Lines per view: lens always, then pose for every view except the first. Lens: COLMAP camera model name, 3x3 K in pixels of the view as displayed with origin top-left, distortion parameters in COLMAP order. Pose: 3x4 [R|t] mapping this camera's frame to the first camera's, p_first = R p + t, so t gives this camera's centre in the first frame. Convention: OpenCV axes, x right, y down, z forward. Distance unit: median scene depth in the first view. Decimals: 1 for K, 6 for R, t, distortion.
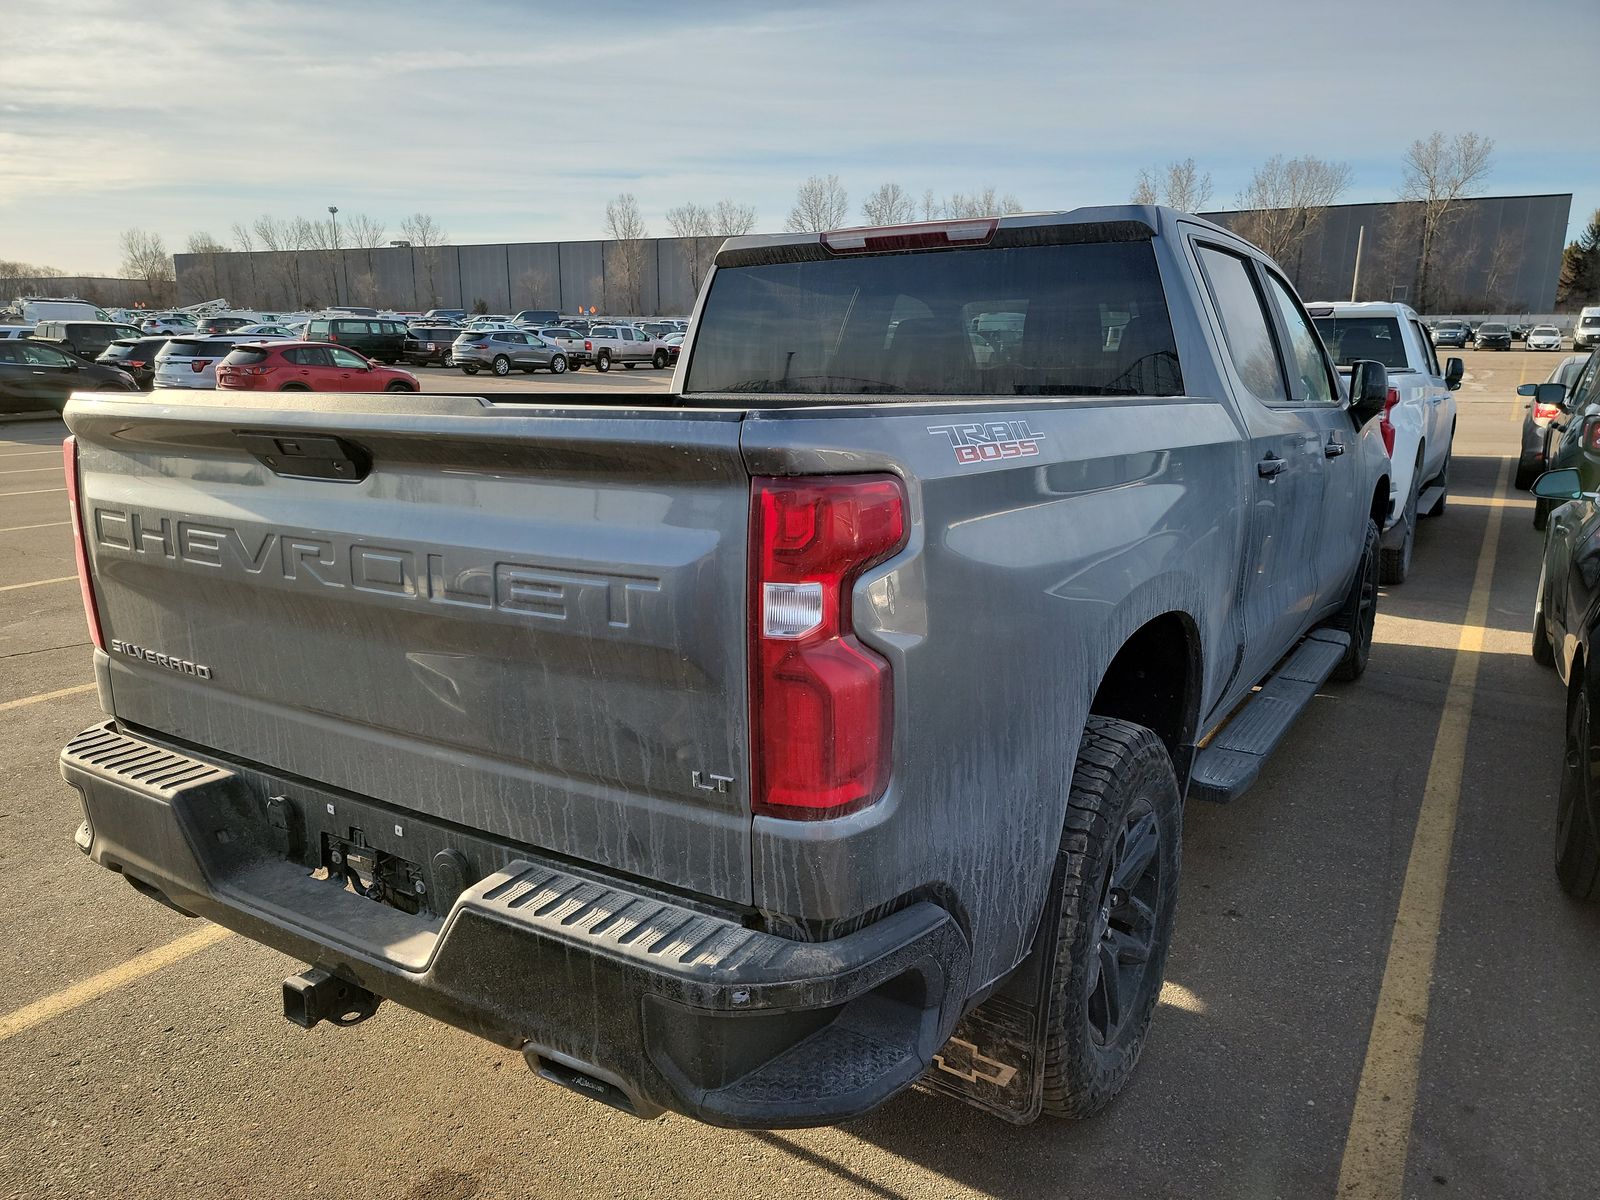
lens RADIAL K [[1123.3, 0, 795.3], [0, 1123.3, 592.1], [0, 0, 1]] dist [0.060428, -0.047792]
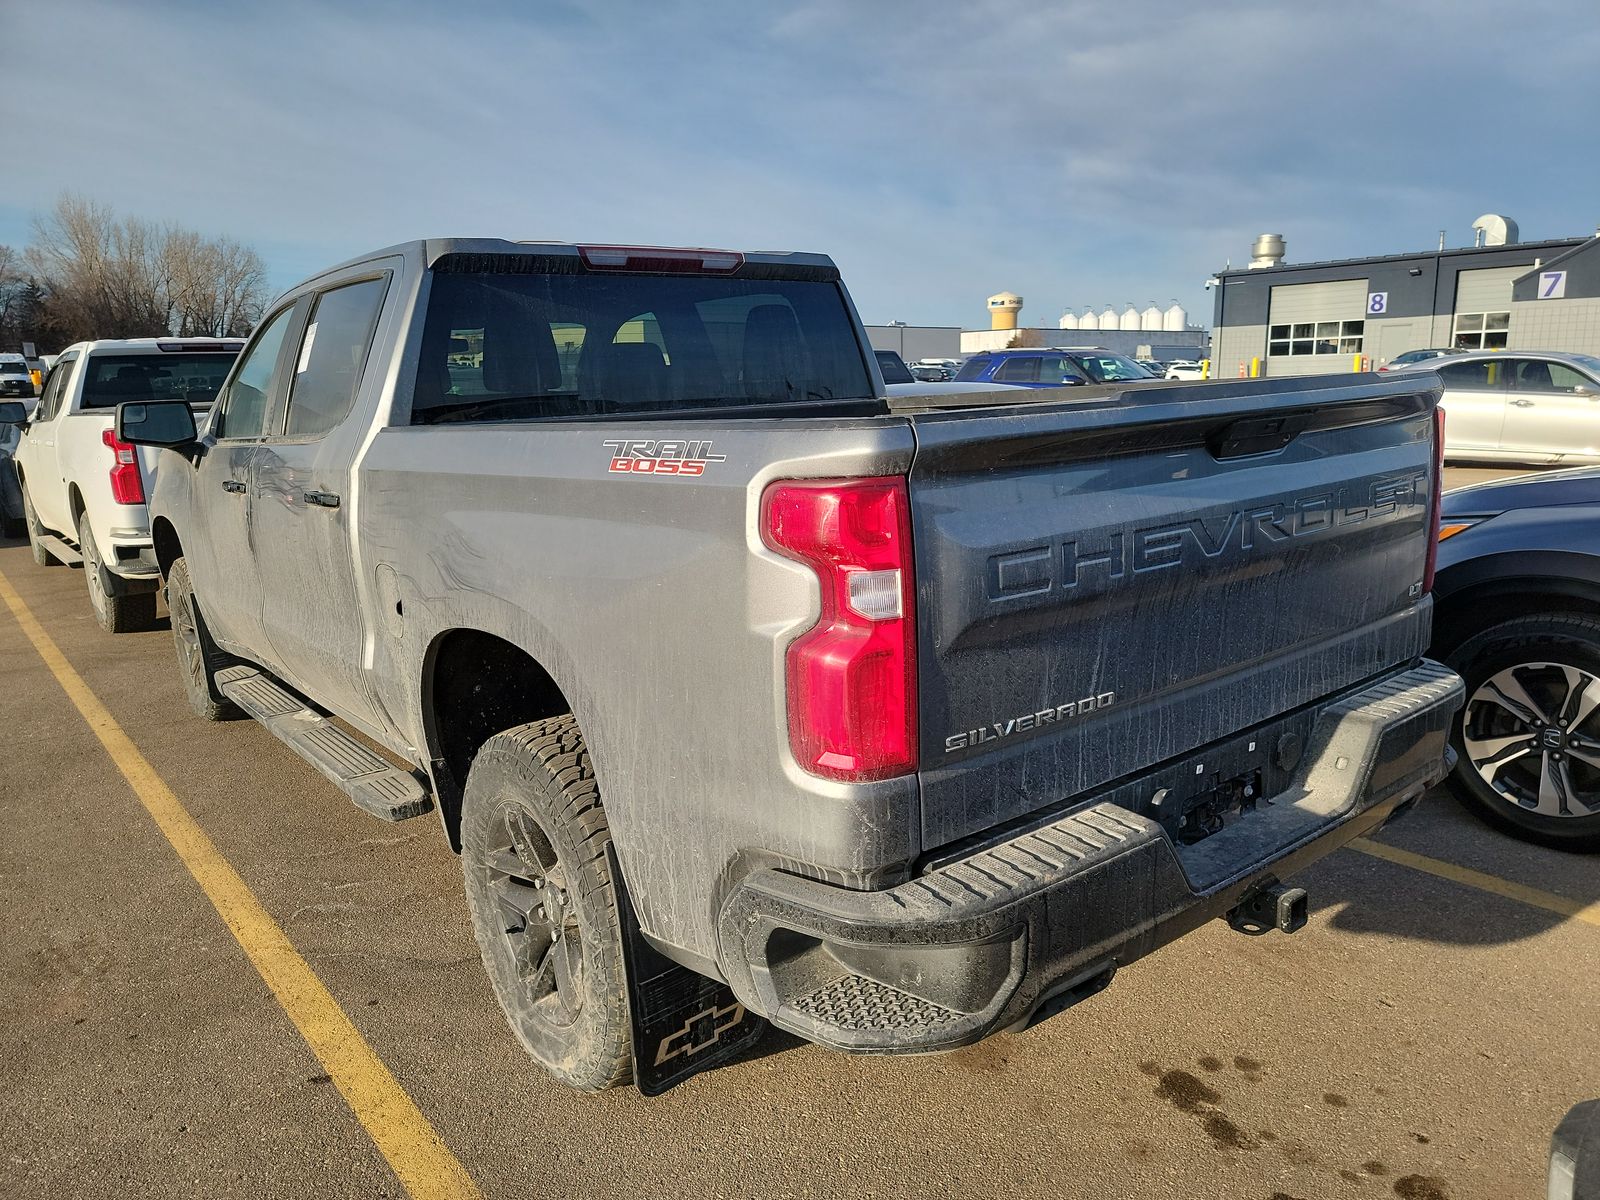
lens RADIAL K [[1123.3, 0, 814.2], [0, 1123.3, 604.7], [0, 0, 1]] dist [0.060428, -0.047792]
pose [[0.317459, -0.198450, 0.927274, -1.403871], [0.227368, 0.965262, 0.128739, -0.171112], [-0.920610, 0.169963, 0.351552, 0.875210]]
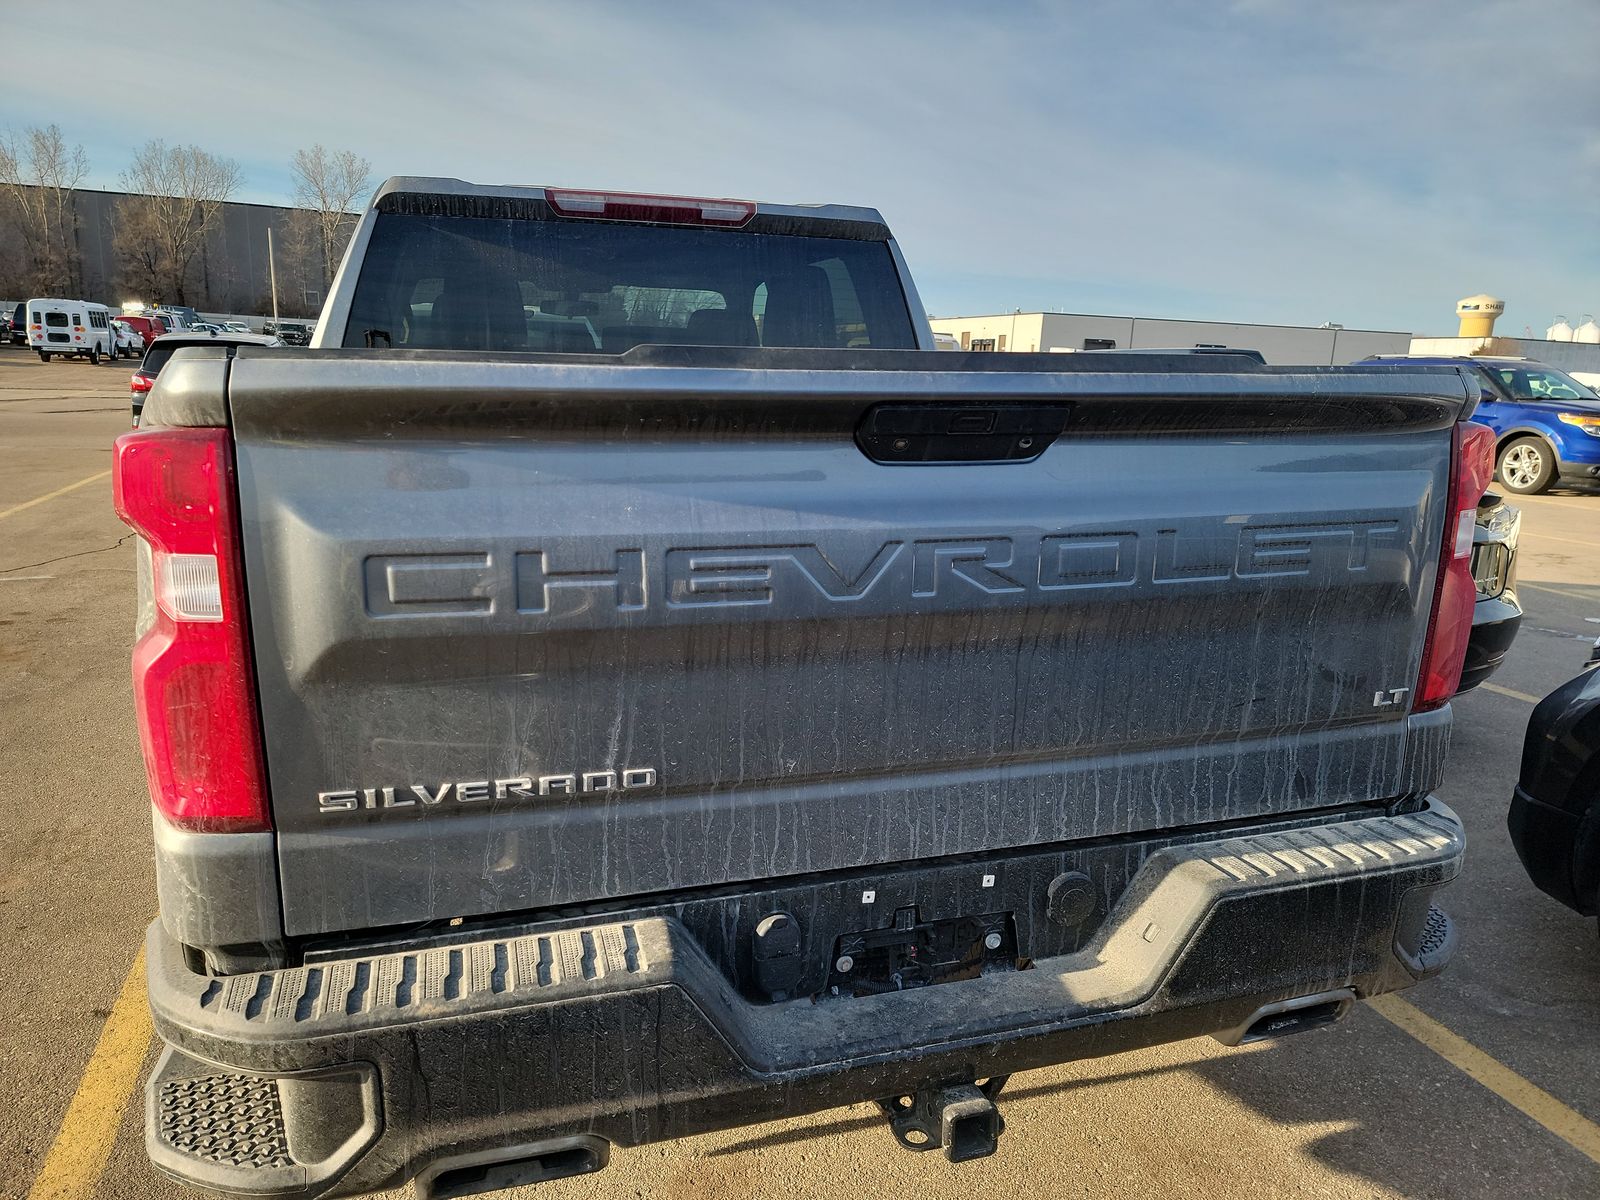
lens RADIAL K [[1123.3, 0, 794.4], [0, 1123.3, 608.6], [0, 0, 1]] dist [0.060428, -0.047792]
pose [[0.632047, -0.145019, 0.761240, -0.934452], [0.134884, 0.987926, 0.076211, -0.063289], [-0.763101, 0.054510, 0.643977, 0.502516]]
